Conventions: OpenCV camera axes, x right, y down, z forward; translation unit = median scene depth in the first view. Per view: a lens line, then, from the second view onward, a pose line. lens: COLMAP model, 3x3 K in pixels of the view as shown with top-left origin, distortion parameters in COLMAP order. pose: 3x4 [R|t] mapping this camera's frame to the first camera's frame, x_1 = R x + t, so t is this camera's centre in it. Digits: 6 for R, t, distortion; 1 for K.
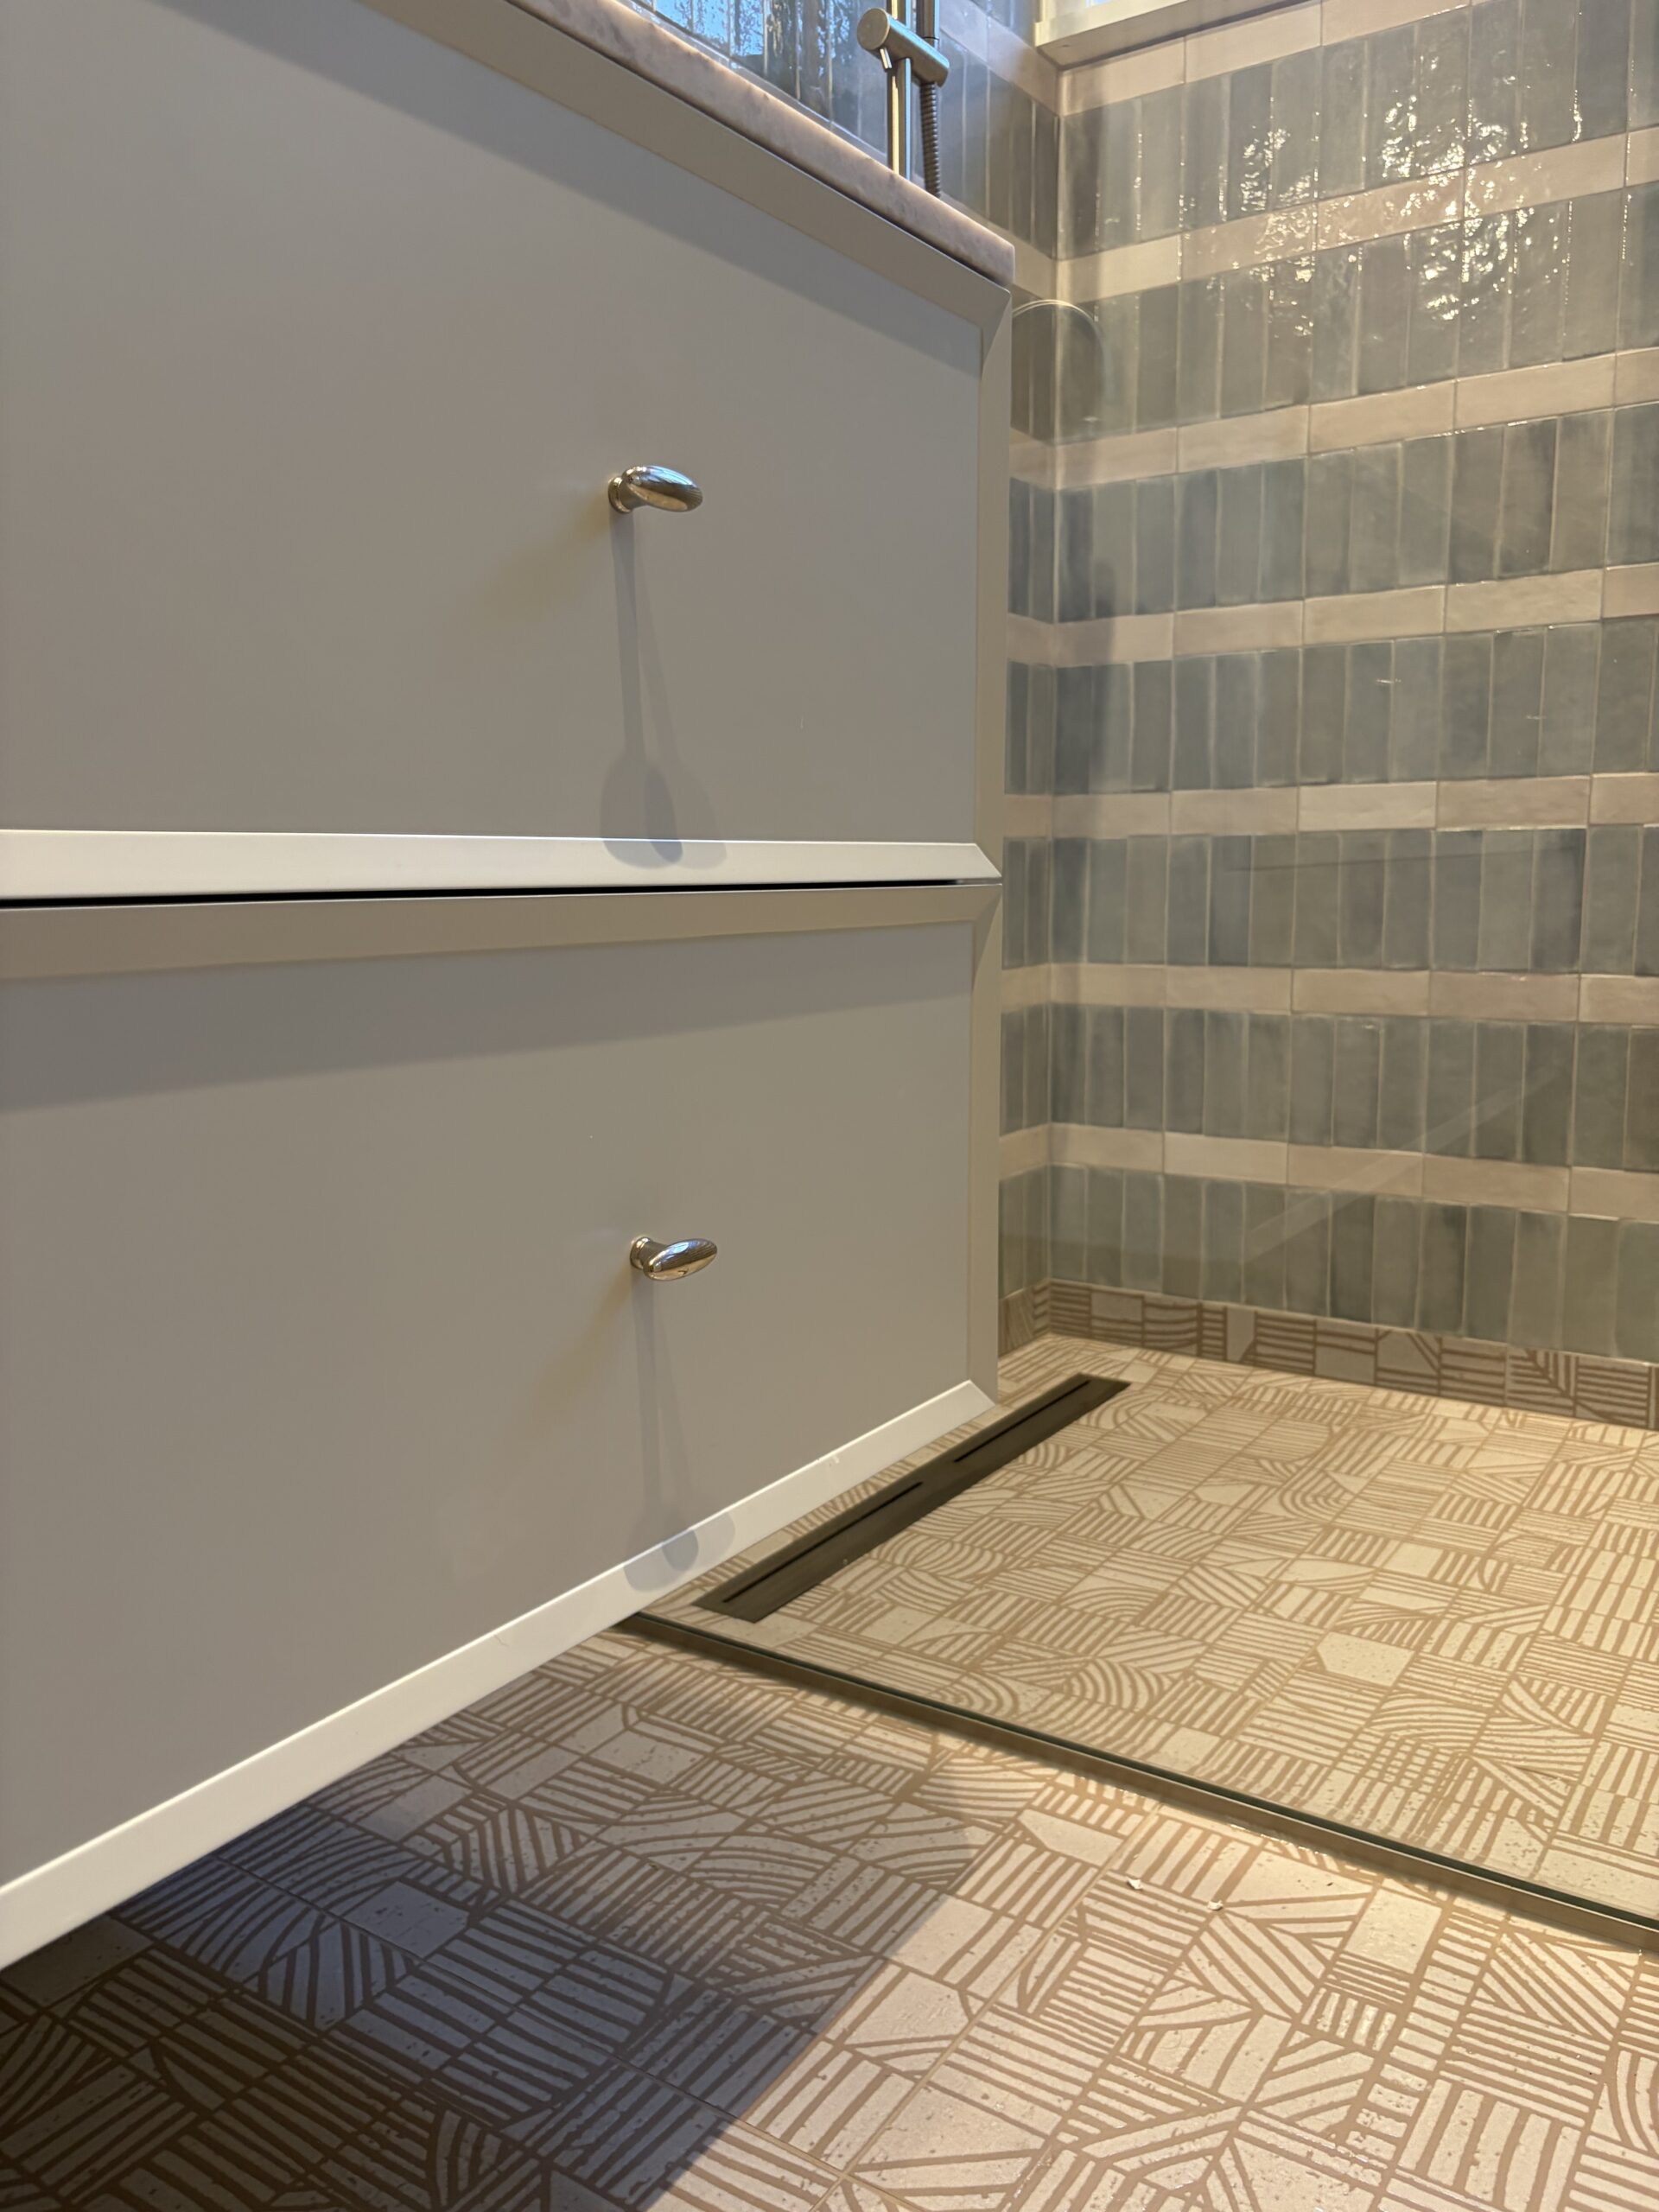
lens RADIAL K [[1692.0, 0, 829.5], [0, 1692.0, 1106.0], [0, 0, 1]] dist [0.000599, 0.004301]
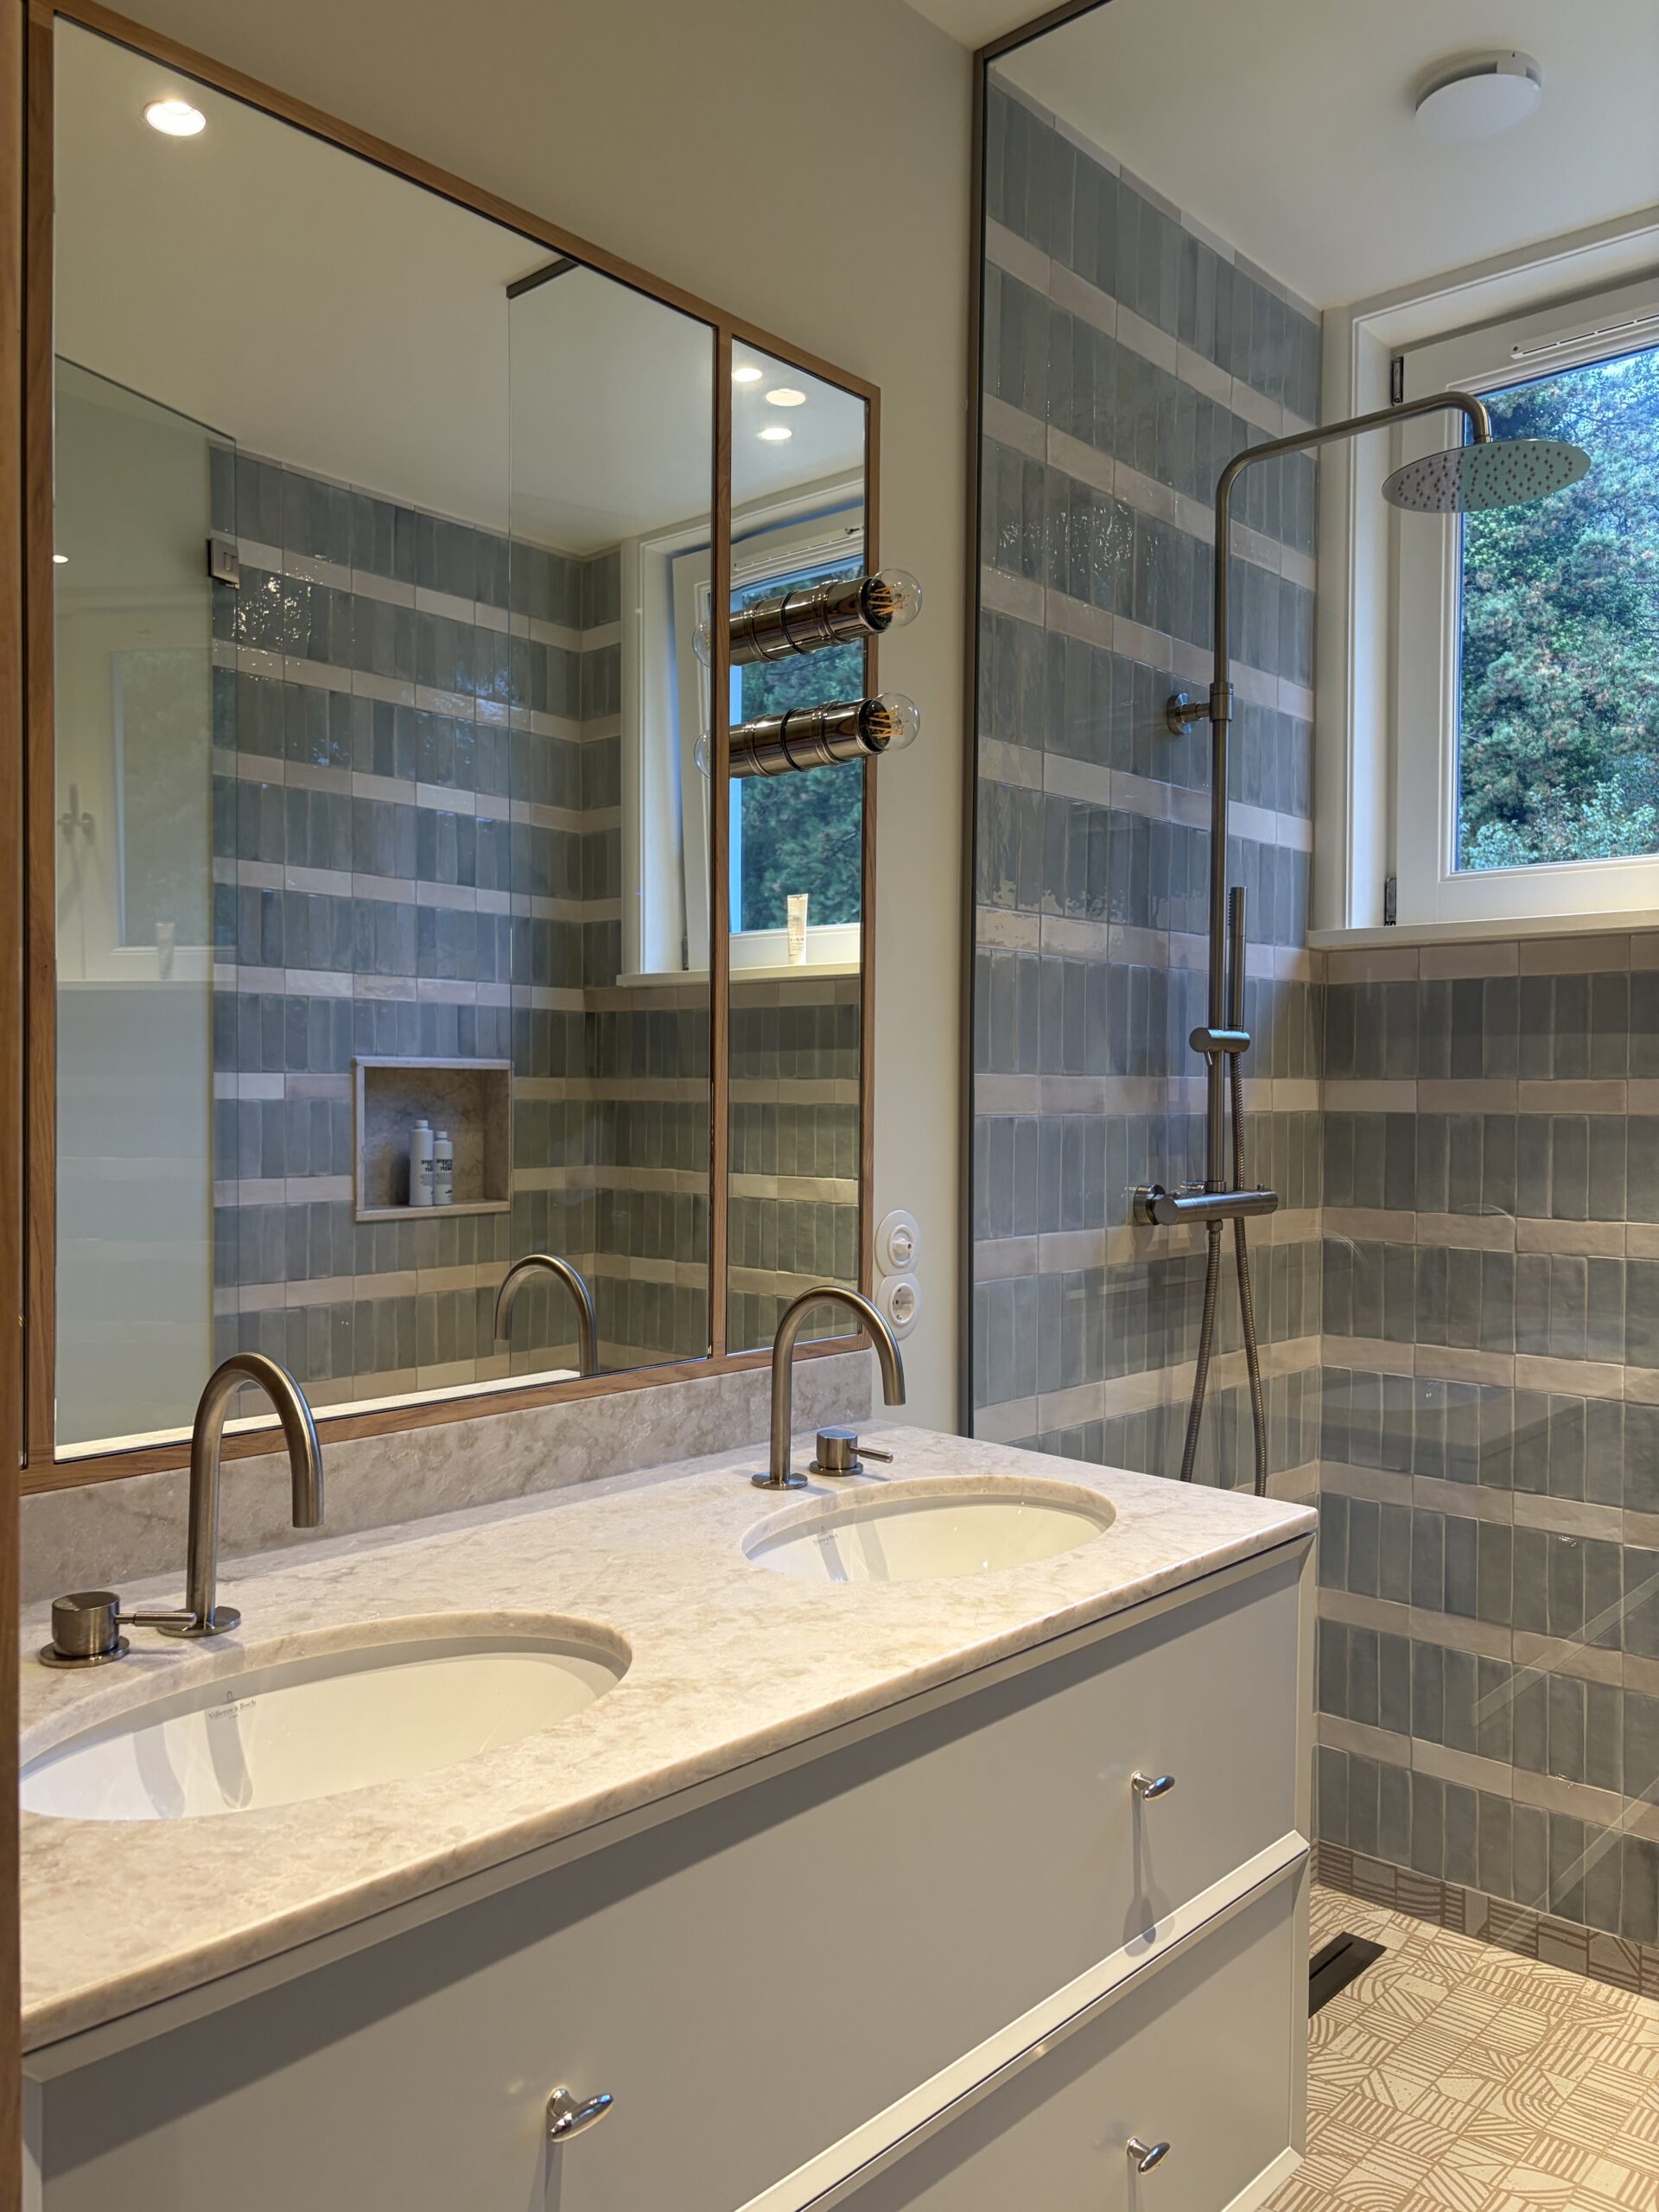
lens RADIAL K [[1692.0, 0, 829.5], [0, 1692.0, 1106.0], [0, 0, 1]] dist [0.000599, 0.004301]
pose [[0.989642, 0.016335, -0.142624, -0.071631], [-0.034668, 0.991294, -0.127020, -0.320759], [0.139307, 0.130649, 0.981593, -0.432098]]
